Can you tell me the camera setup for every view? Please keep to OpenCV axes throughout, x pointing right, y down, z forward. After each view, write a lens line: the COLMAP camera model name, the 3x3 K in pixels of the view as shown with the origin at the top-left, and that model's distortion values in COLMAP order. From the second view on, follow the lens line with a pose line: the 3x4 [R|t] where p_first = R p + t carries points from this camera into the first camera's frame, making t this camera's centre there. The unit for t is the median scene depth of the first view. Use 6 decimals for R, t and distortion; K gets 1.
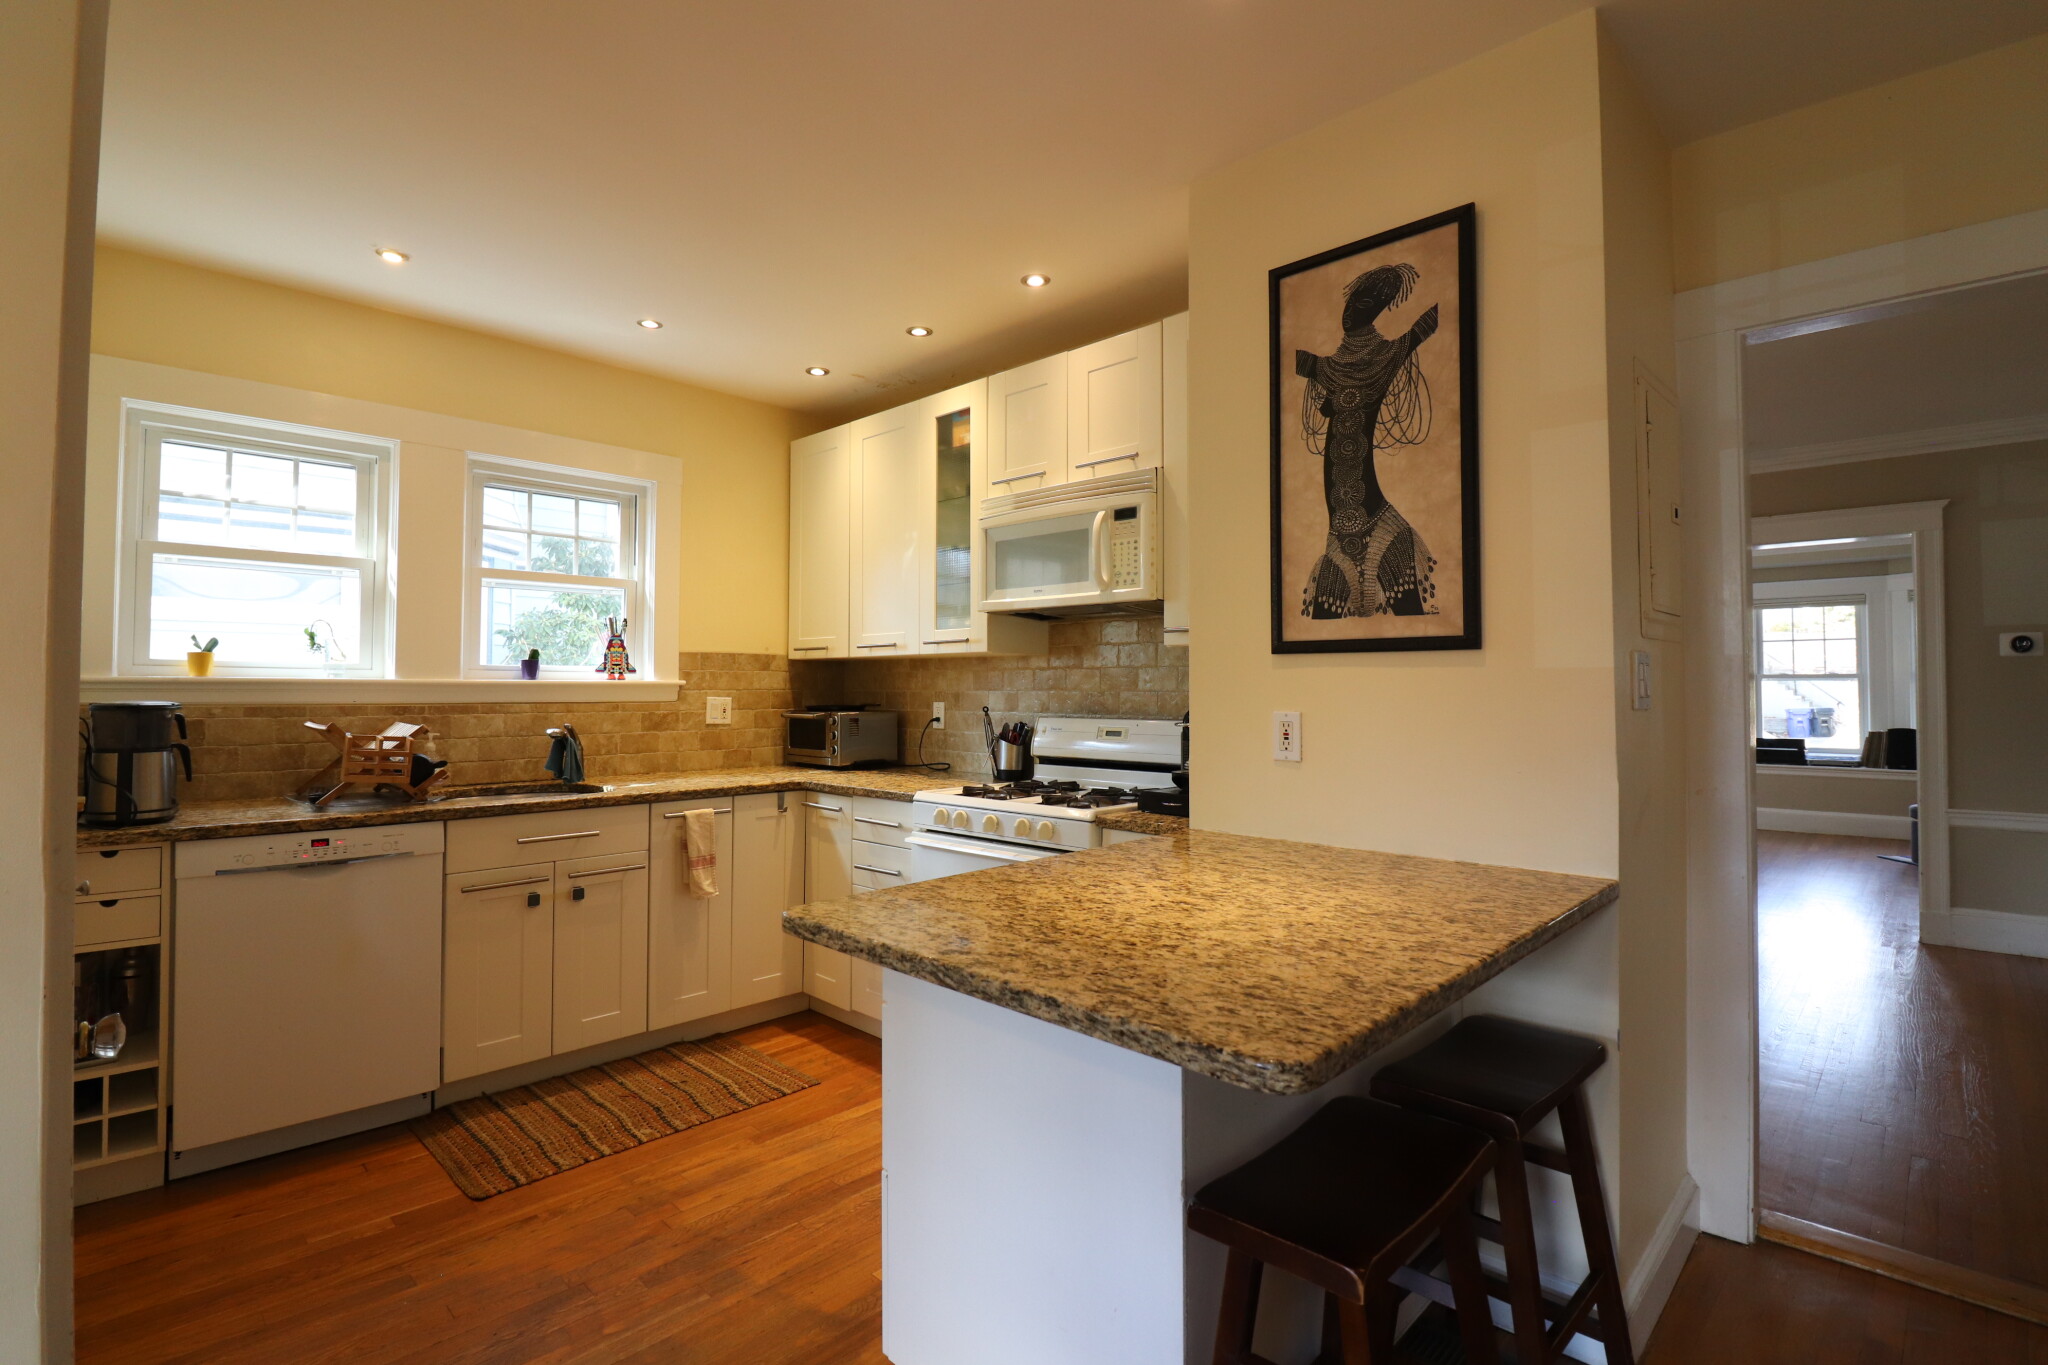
lens RADIAL K [[946.8, 0, 1014.3], [0, 946.8, 663.6], [0, 0, 1]] dist [-0.003714, -0.011272]
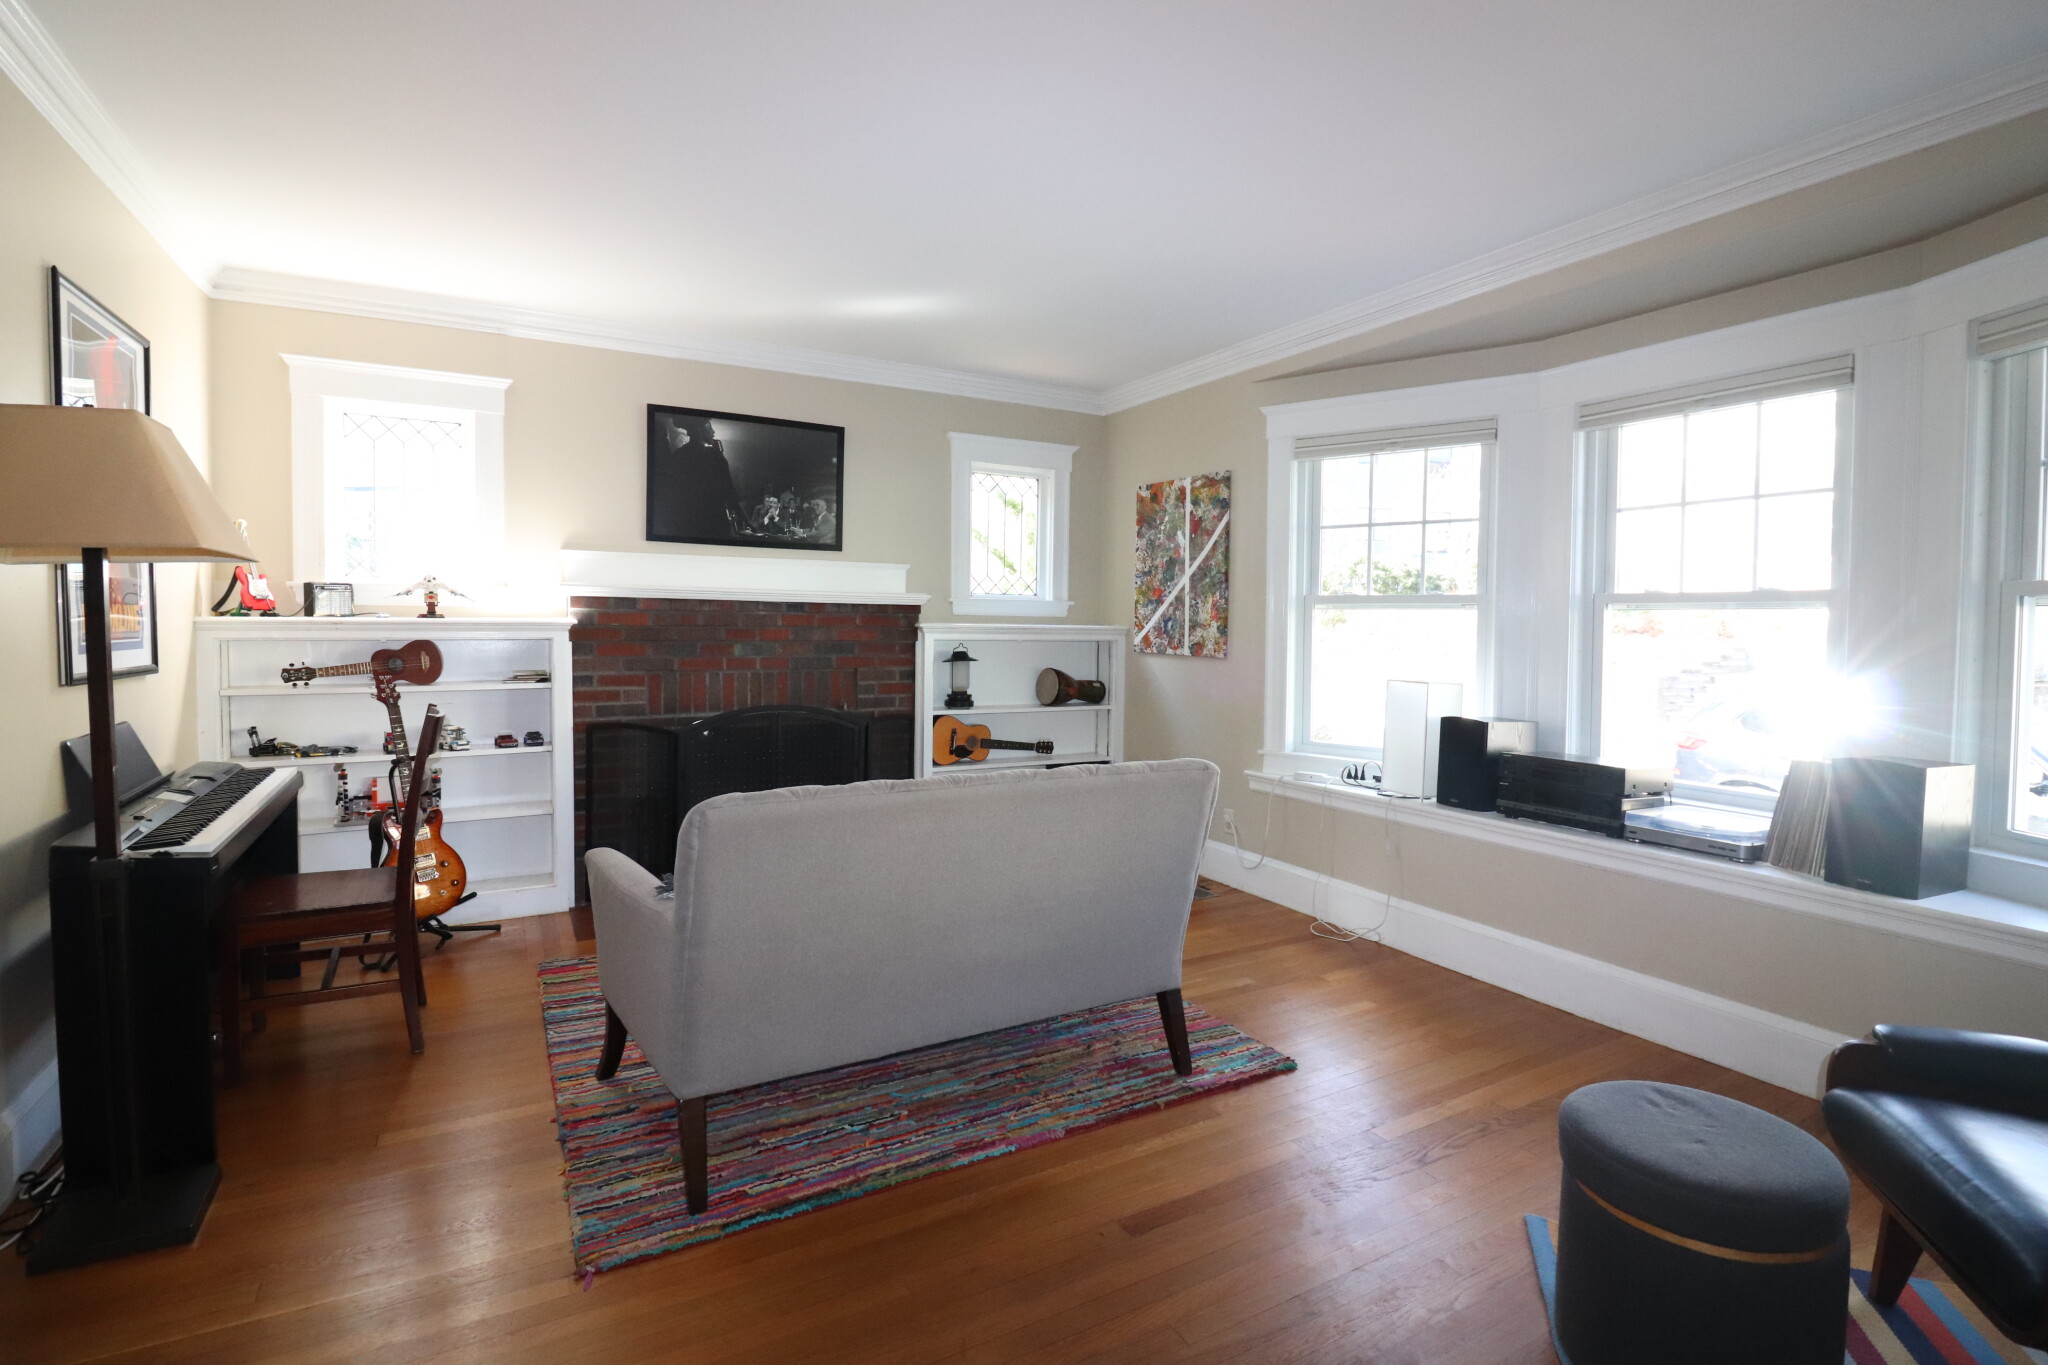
lens RADIAL K [[946.8, 0, 1025.5], [0, 946.8, 661.9], [0, 0, 1]] dist [-0.003714, -0.011272]
pose [[0.959654, 0.023115, -0.280233, 1.788817], [-0.005043, 0.997870, 0.065042, 0.042002], [0.281140, -0.061004, 0.957726, 1.458851]]
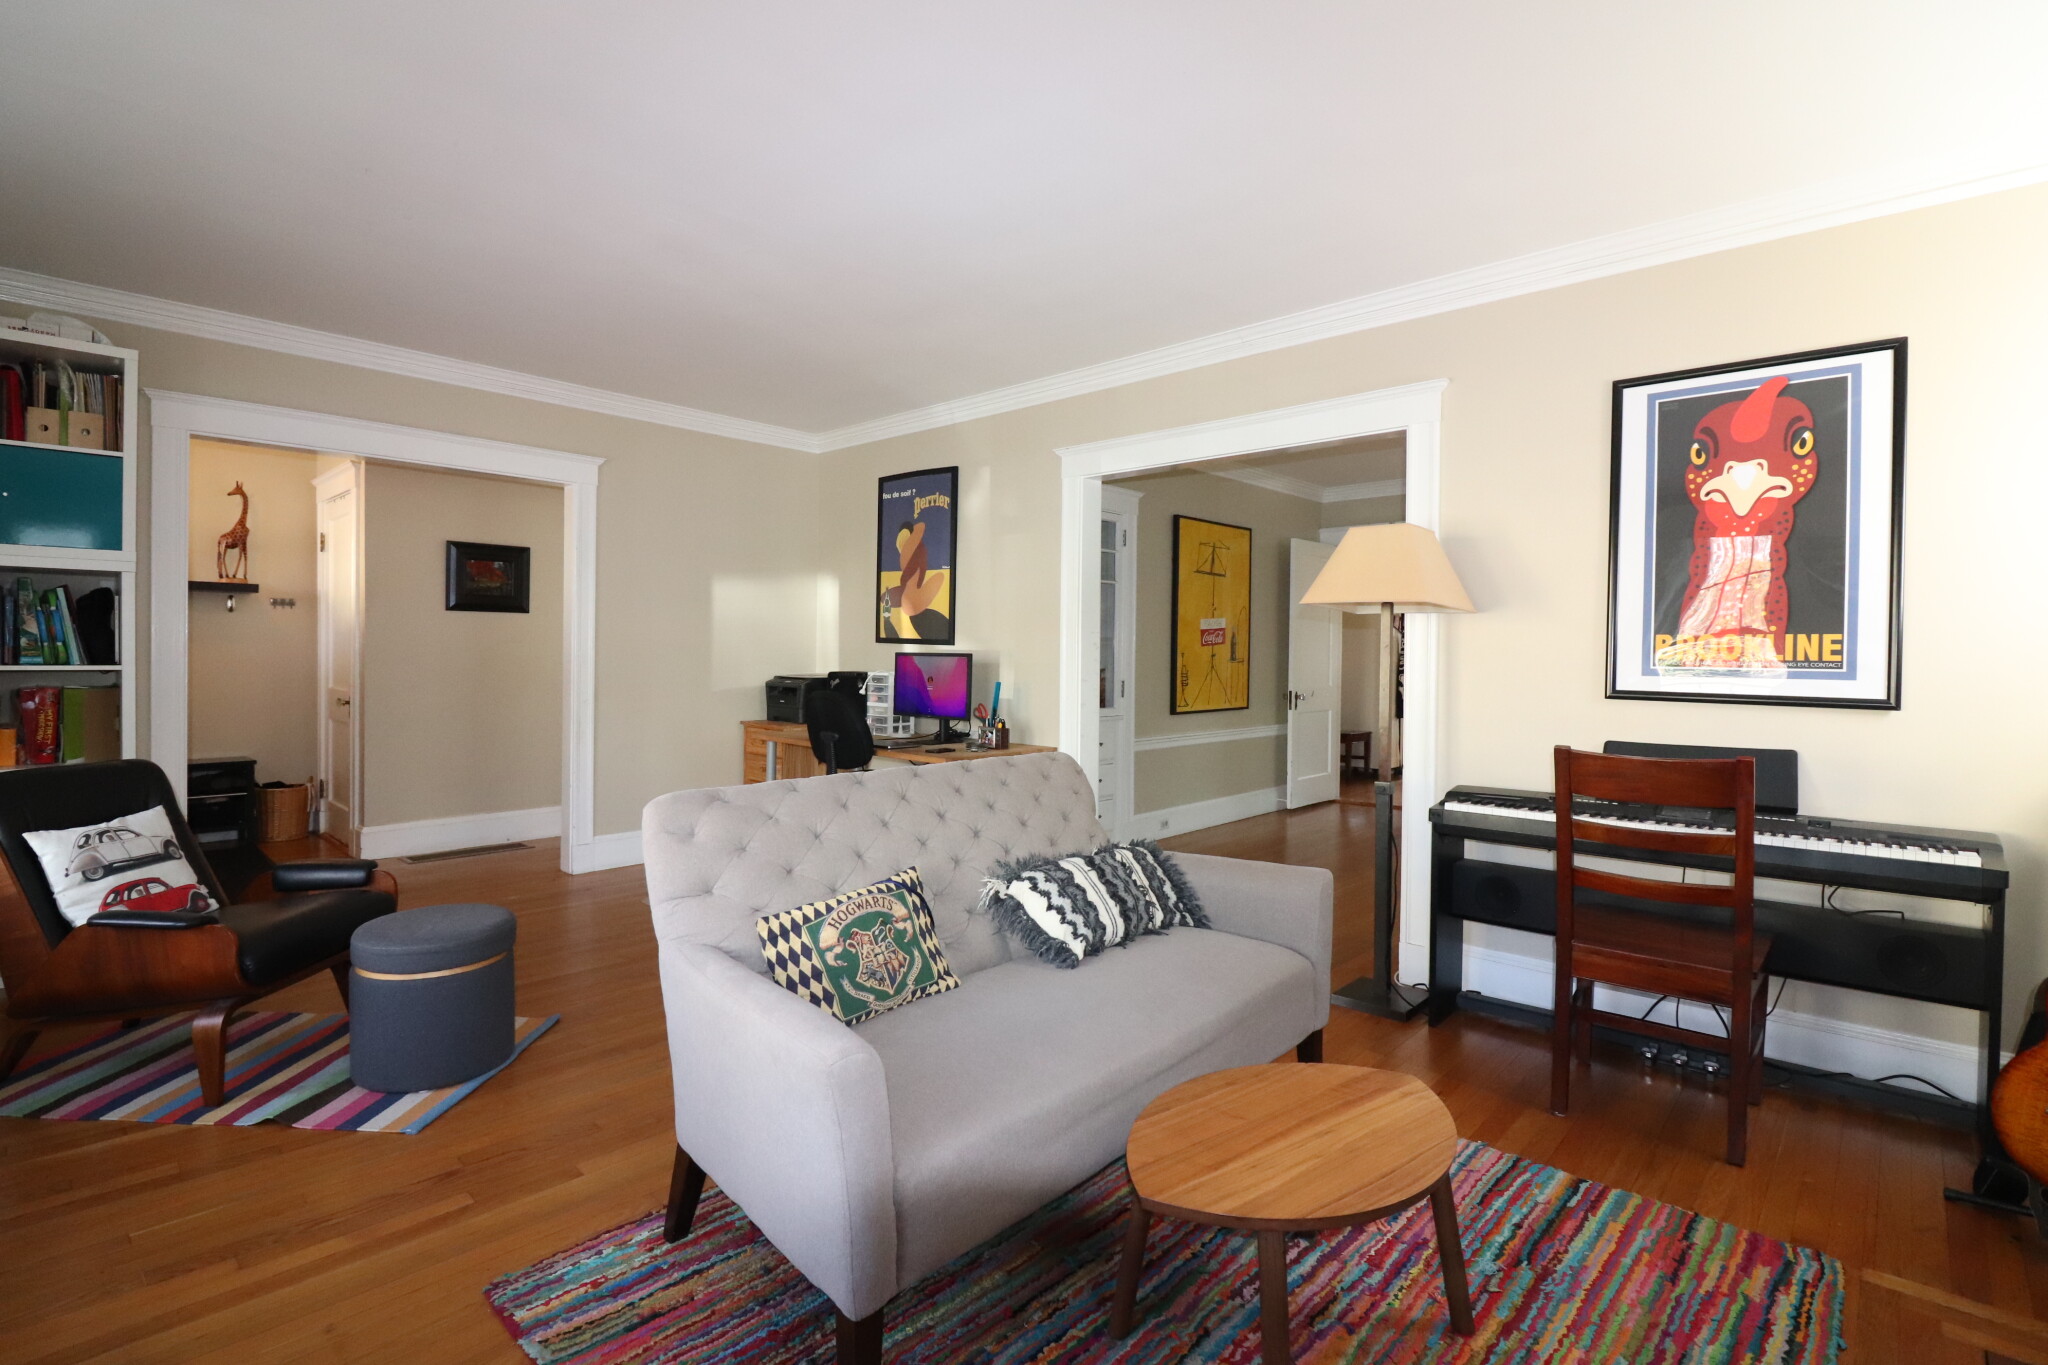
lens RADIAL K [[946.8, 0, 1019.0], [0, 946.8, 663.9], [0, 0, 1]] dist [-0.003714, -0.011272]
pose [[-0.999784, -0.009008, -0.018740, 1.510119], [-0.008701, 0.999828, -0.016359, 0.093029], [0.018885, -0.016192, -0.999691, 2.802268]]
